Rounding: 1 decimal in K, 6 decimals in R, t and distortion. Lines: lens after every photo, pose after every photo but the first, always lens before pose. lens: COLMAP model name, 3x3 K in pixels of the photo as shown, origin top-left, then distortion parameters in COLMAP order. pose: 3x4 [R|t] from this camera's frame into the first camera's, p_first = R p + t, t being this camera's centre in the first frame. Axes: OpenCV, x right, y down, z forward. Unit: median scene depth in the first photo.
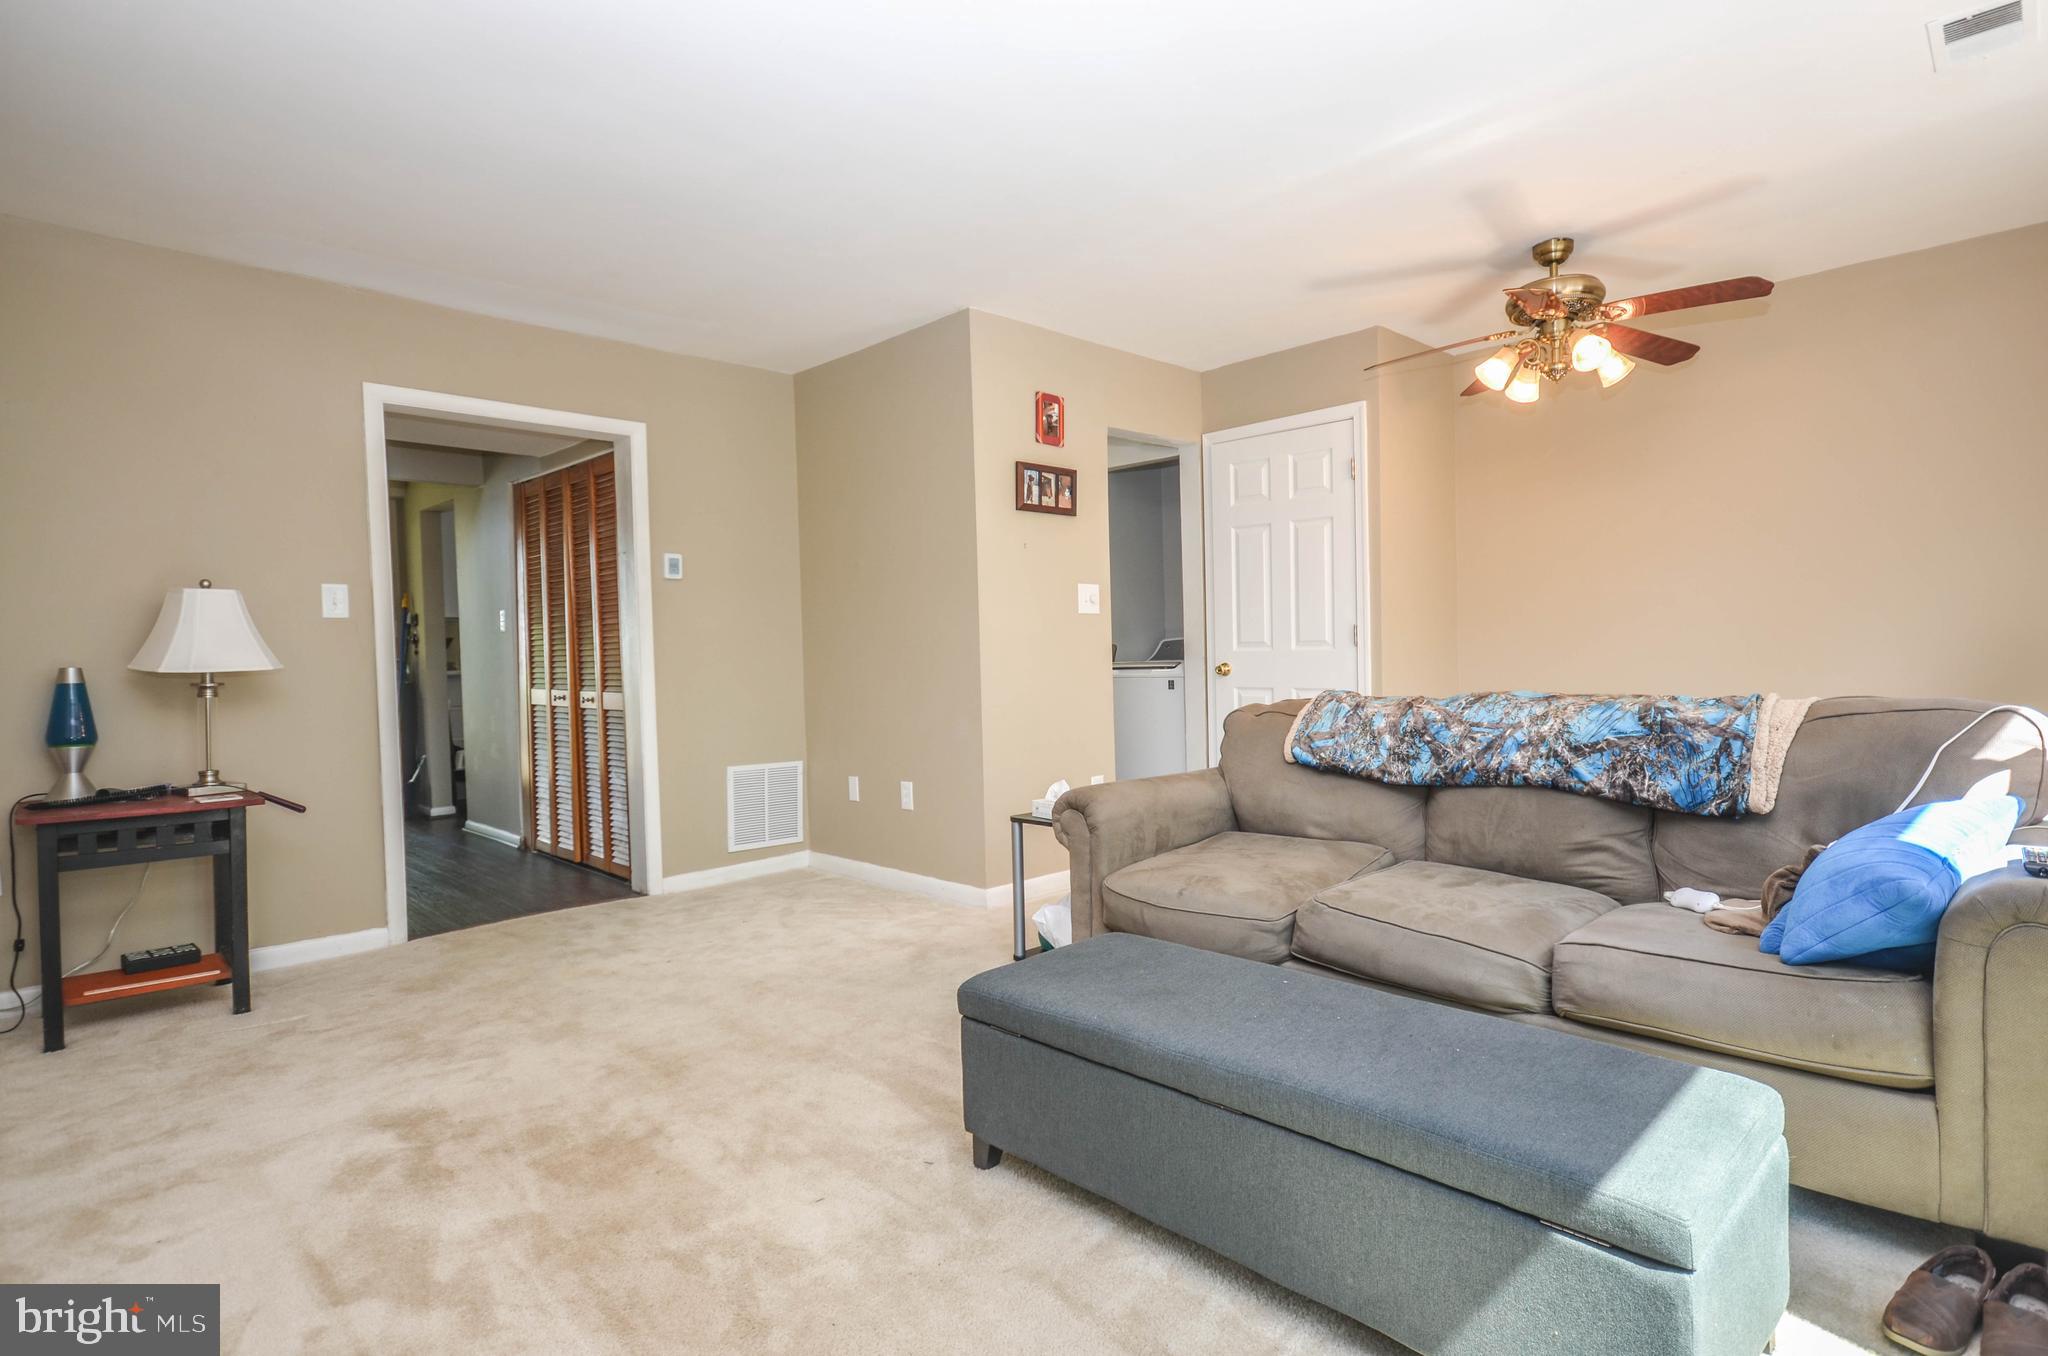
lens RADIAL K [[1014.5, 0, 1028.0], [0, 1014.5, 671.1], [0, 0, 1]] dist [0.000635, -0.000242]
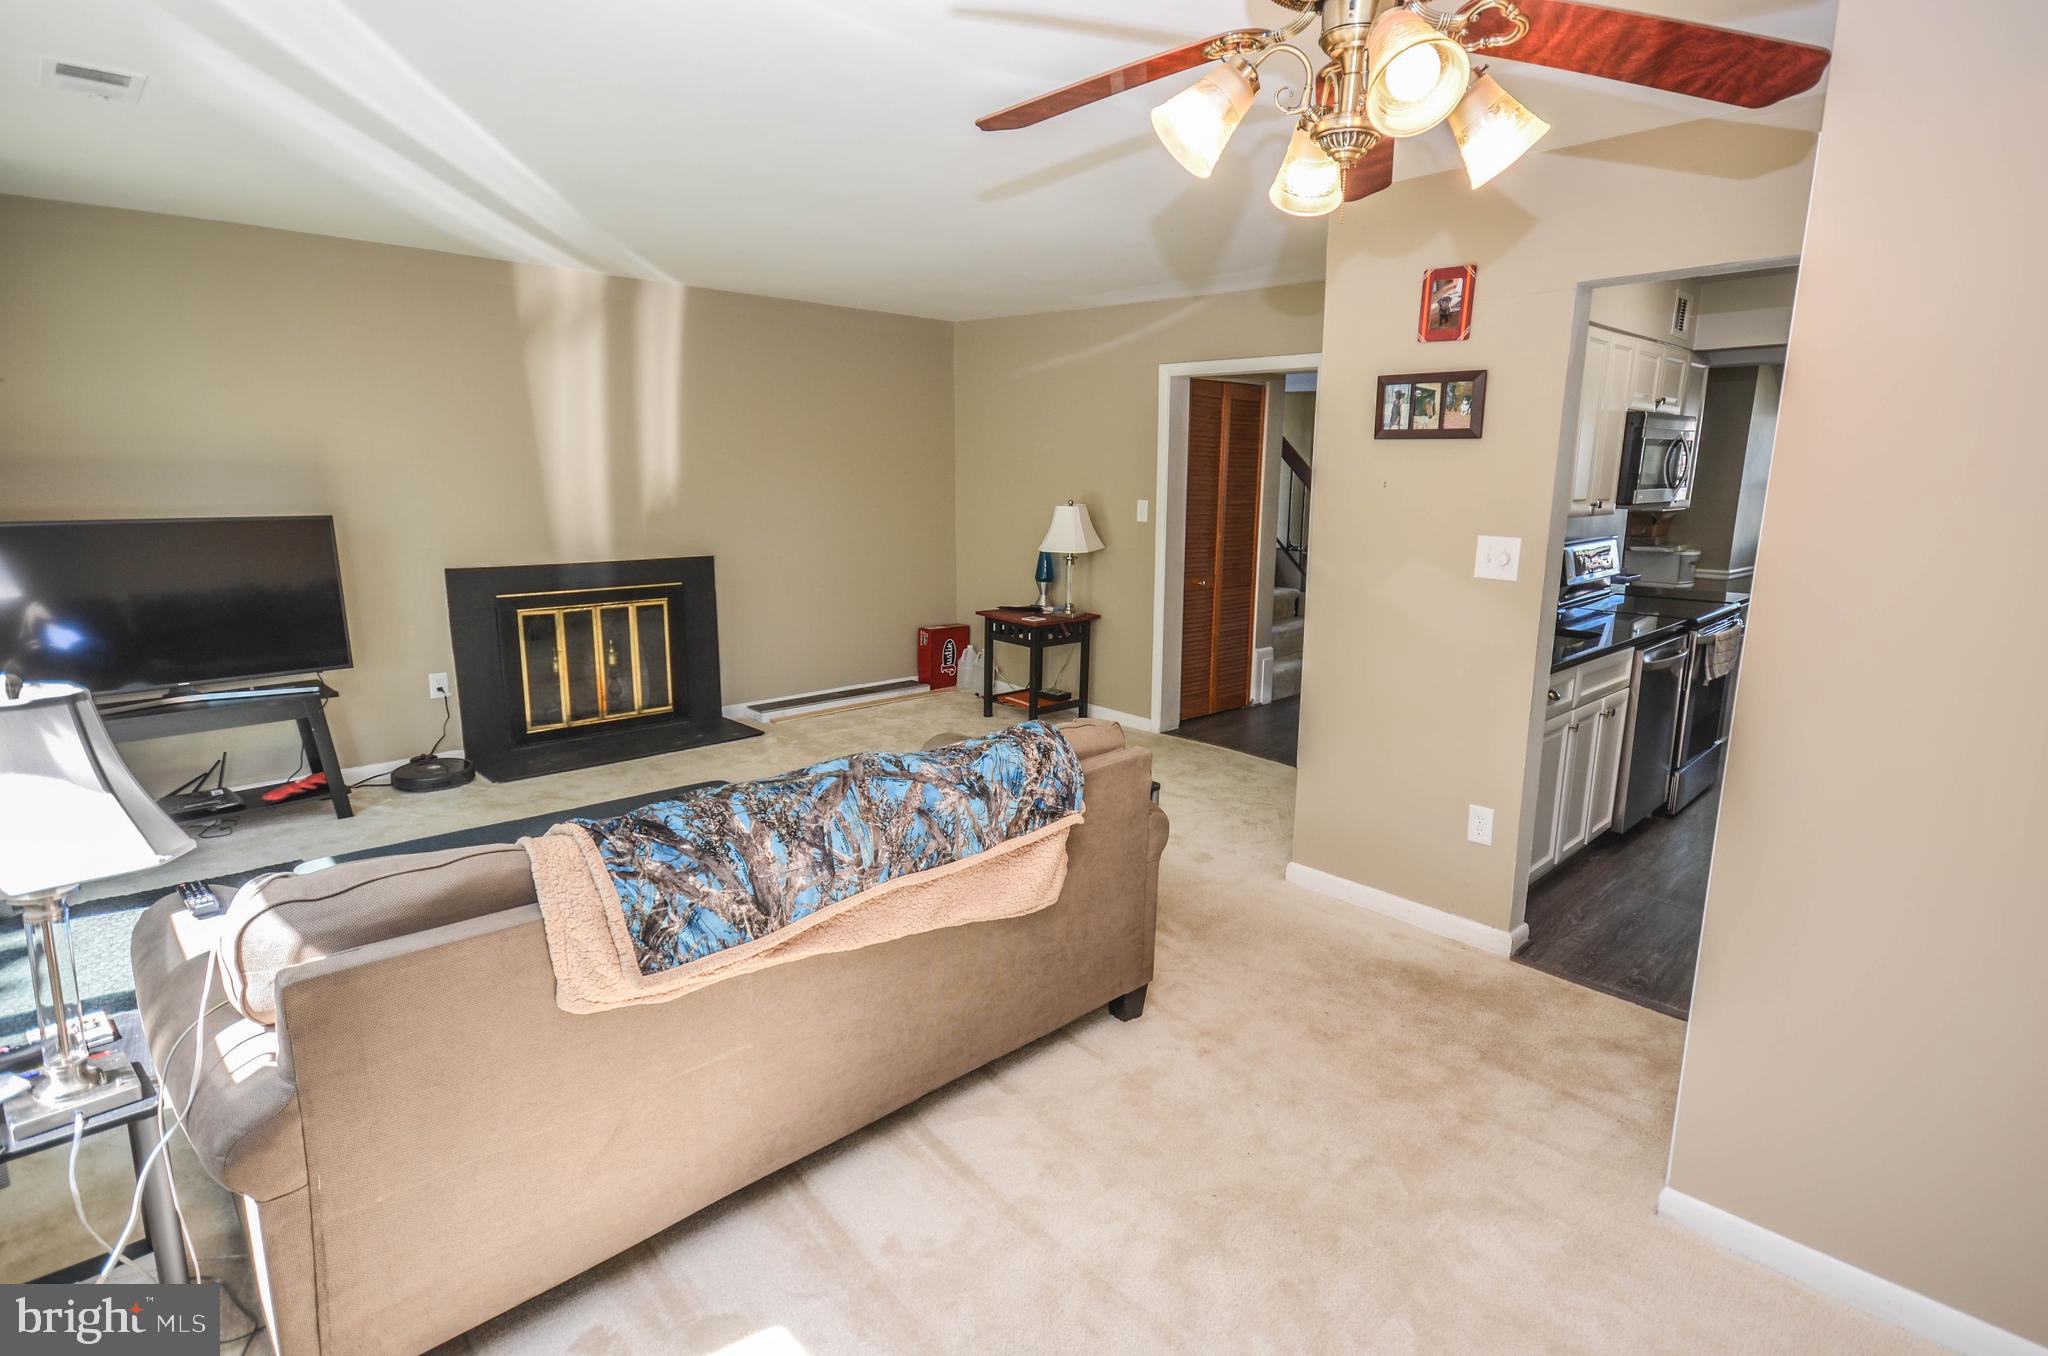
lens RADIAL K [[1038.1, 0, 1049.8], [0, 1038.1, 680.1], [0, 0, 1]] dist [0.002368, 0.000041]
pose [[-0.034522, 0.226537, -0.973391, 0.816088], [-0.039258, 0.972912, 0.227818, -0.147517], [0.998633, 0.046078, -0.024693, 0.759519]]
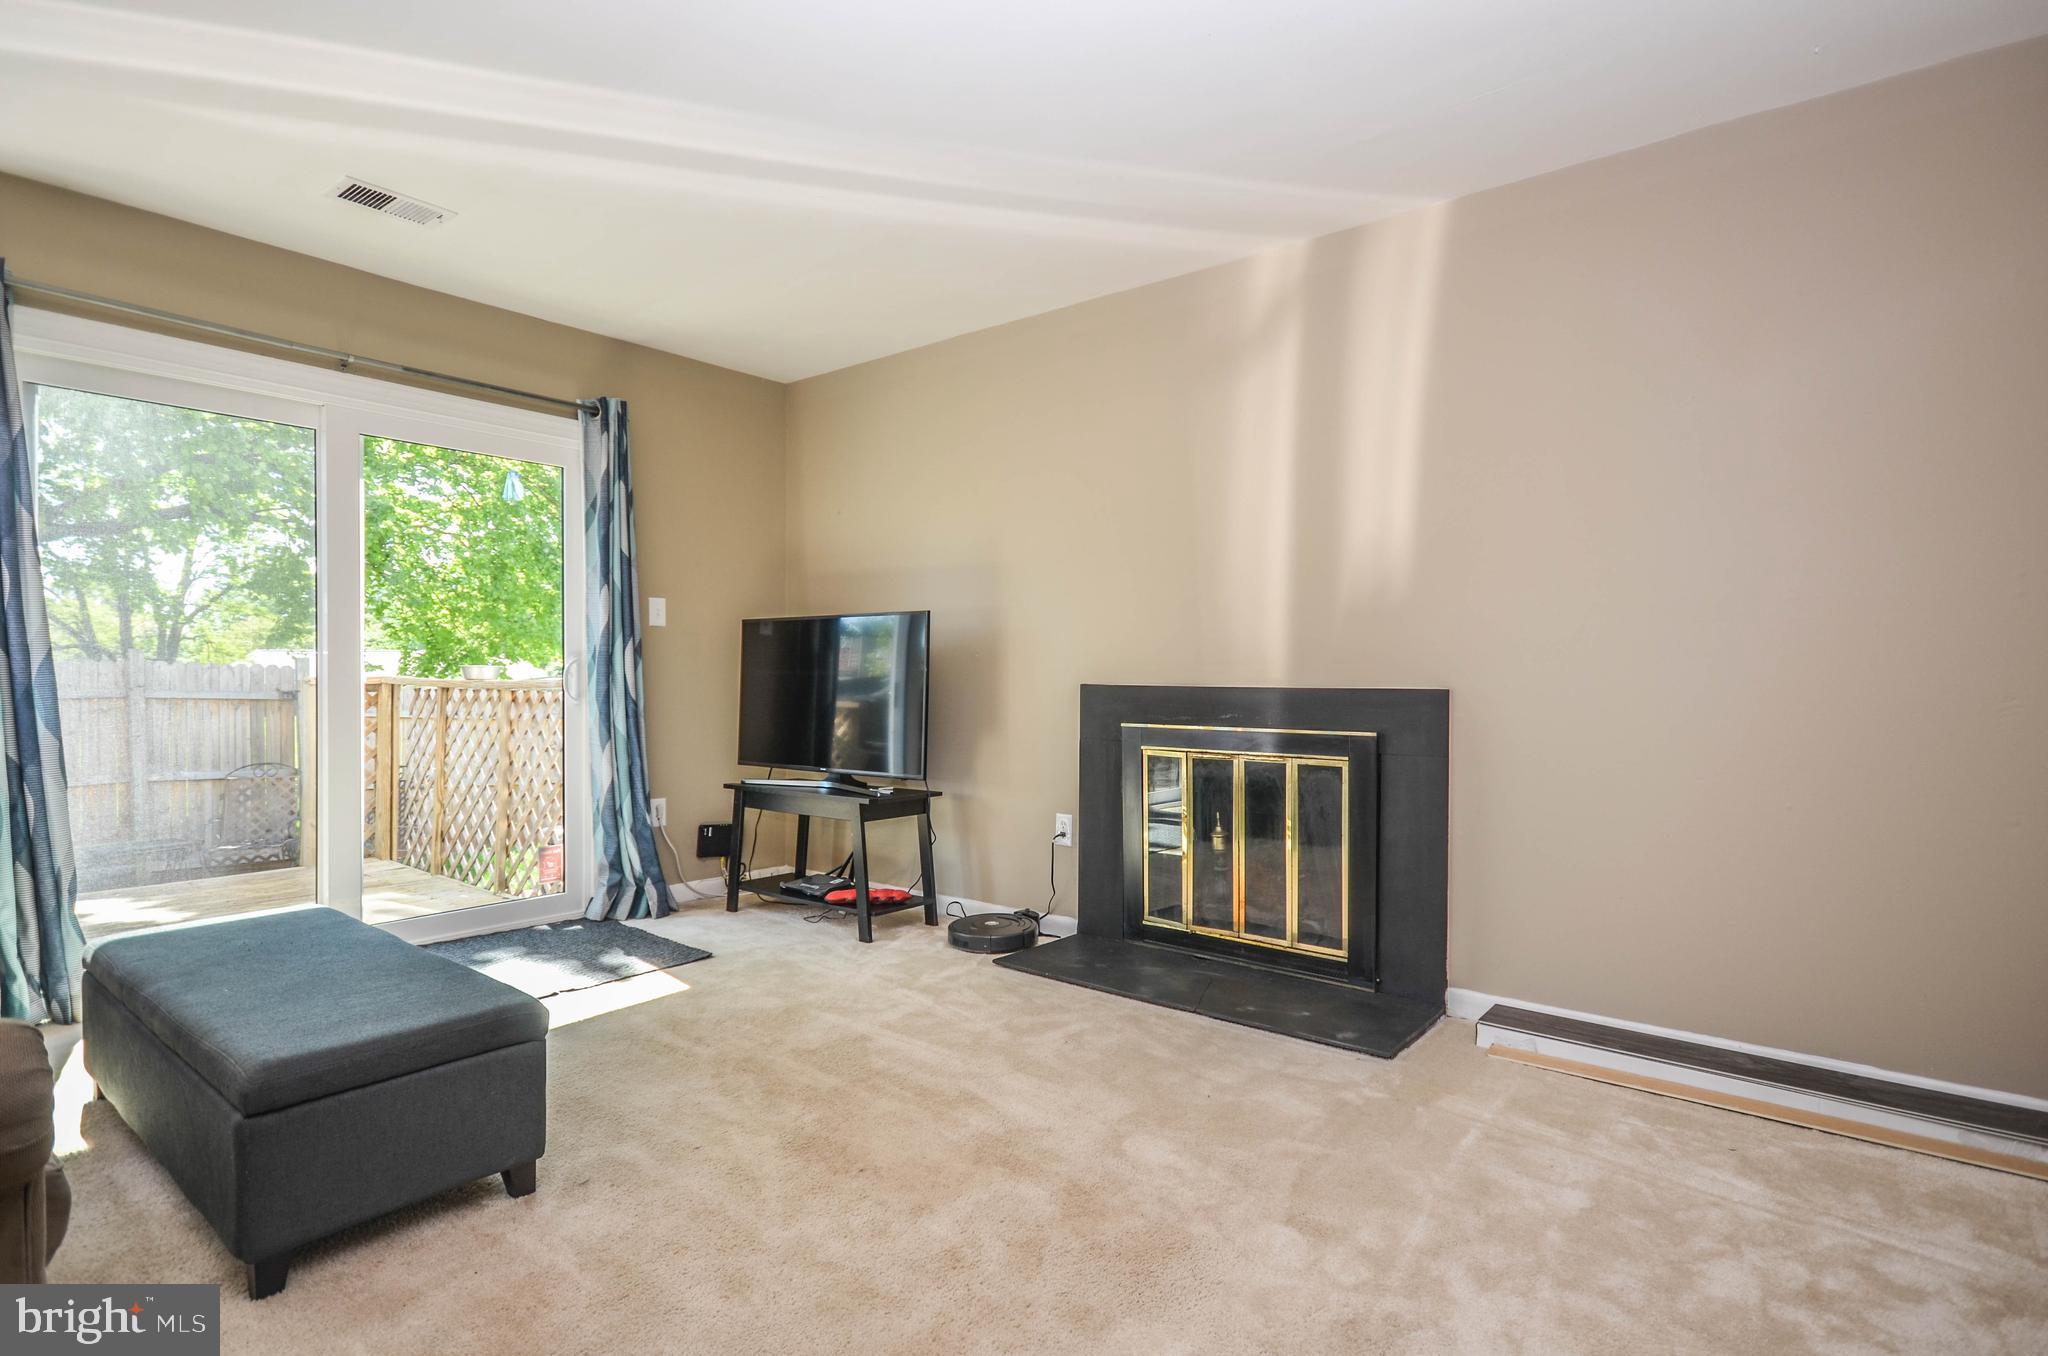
lens RADIAL K [[1038.1, 0, 1049.8], [0, 1038.1, 680.1], [0, 0, 1]] dist [0.002368, 0.000041]
pose [[-0.995682, 0.025309, -0.089319, -0.207469], [0.022013, 0.999047, 0.037697, -0.016236], [0.090187, 0.035568, -0.995289, 0.960322]]
